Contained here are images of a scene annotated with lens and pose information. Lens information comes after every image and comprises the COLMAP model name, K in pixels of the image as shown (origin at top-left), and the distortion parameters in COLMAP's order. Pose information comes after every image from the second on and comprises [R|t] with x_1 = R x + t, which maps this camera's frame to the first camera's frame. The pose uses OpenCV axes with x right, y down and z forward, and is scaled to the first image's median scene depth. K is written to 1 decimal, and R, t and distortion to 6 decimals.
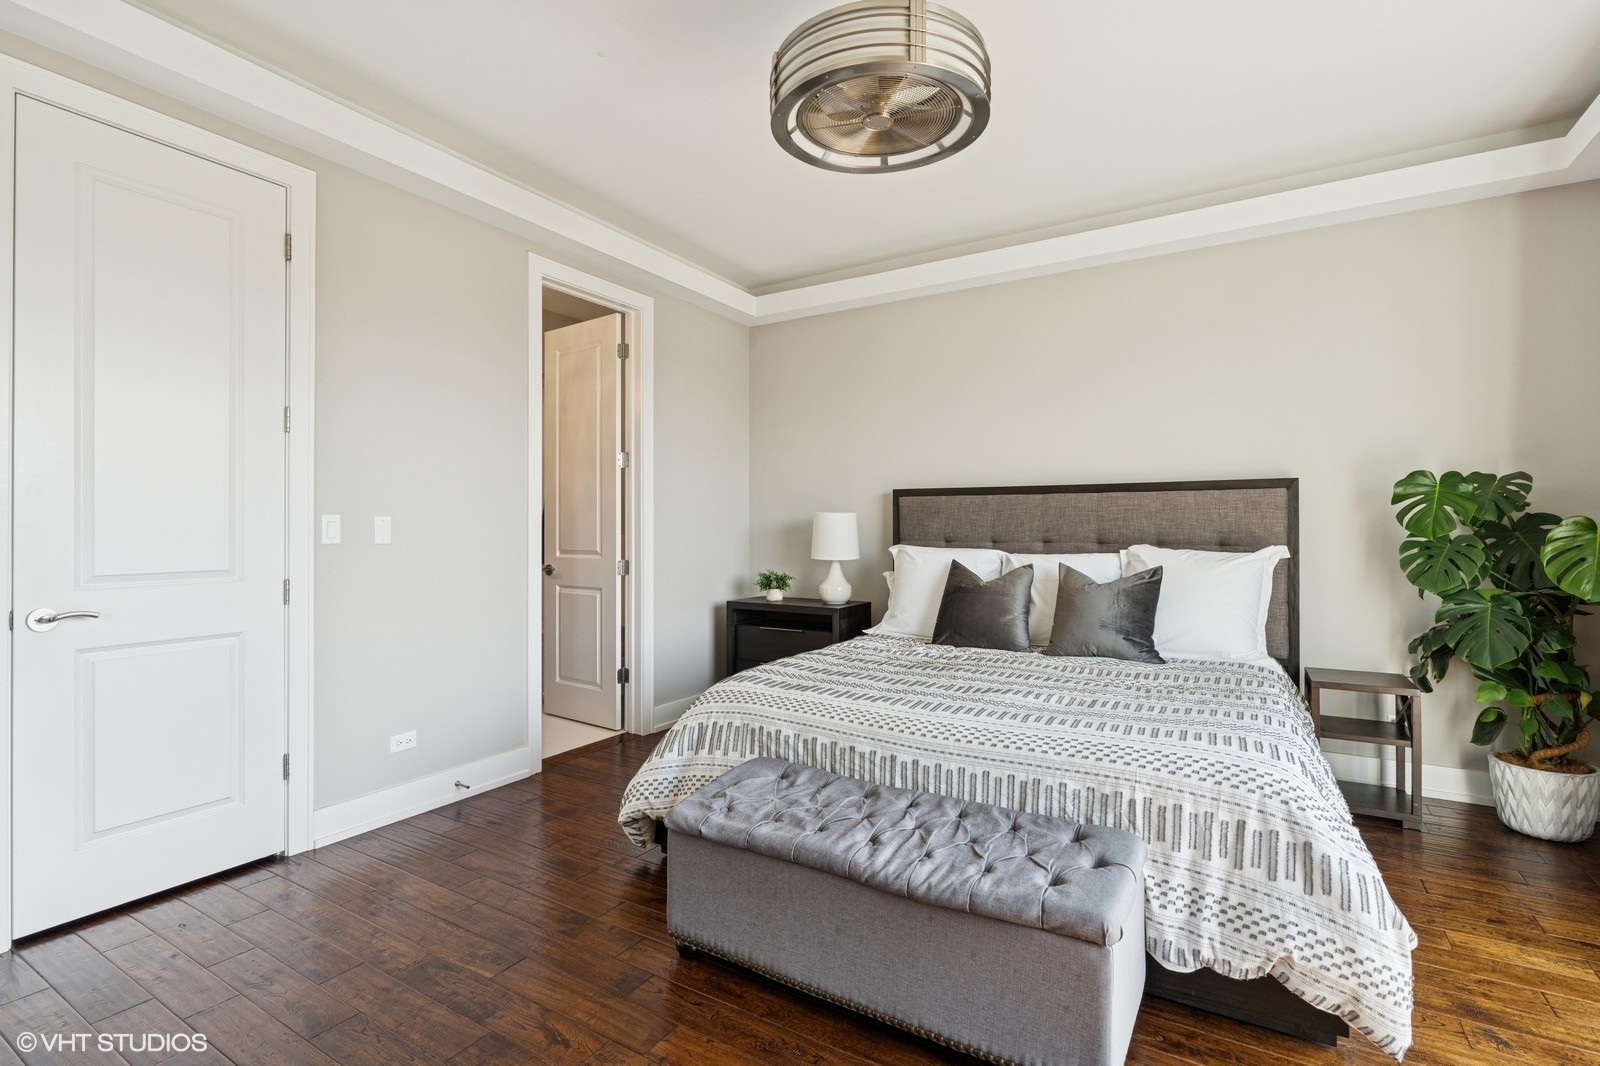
lens RADIAL K [[750.7, 0, 798.6], [0, 750.7, 524.2], [0, 0, 1]] dist [-0.003950, -0.000267]
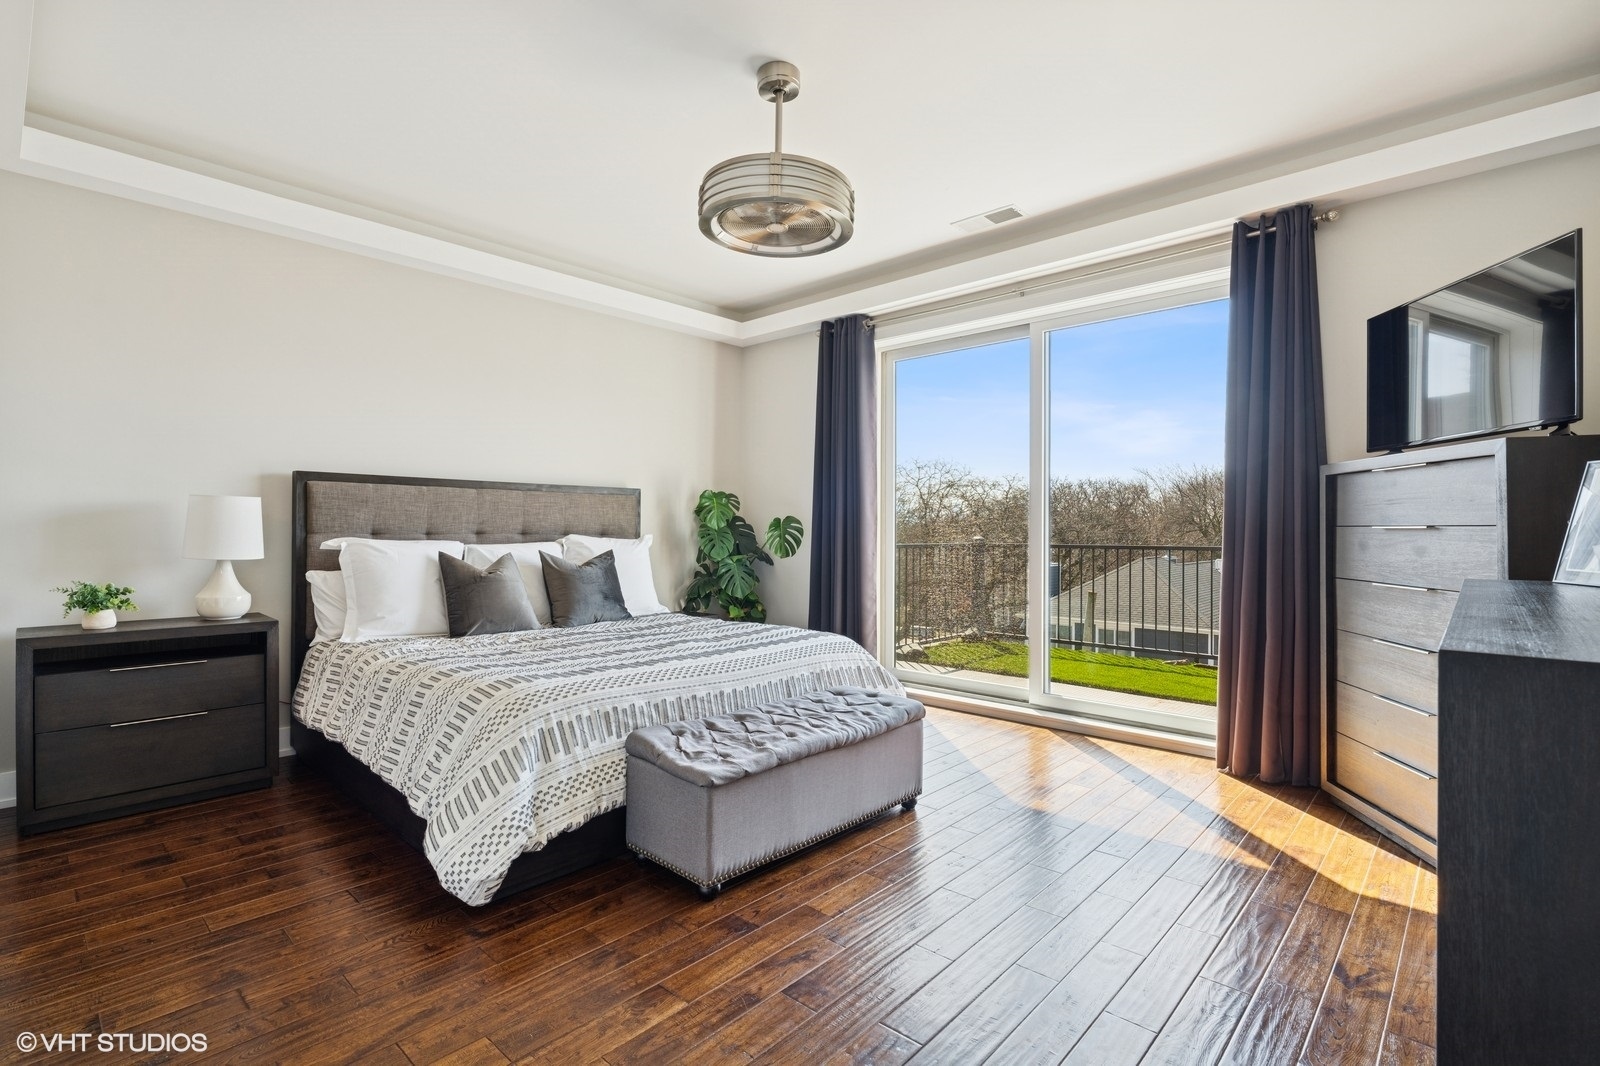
lens RADIAL K [[750.7, 0, 795.8], [0, 750.7, 535.4], [0, 0, 1]] dist [-0.003950, -0.000267]
pose [[0.195534, -0.005009, 0.980684, -0.706702], [-0.010169, 0.999923, 0.007135, 0.015722], [-0.980644, -0.011367, 0.195468, 0.386224]]
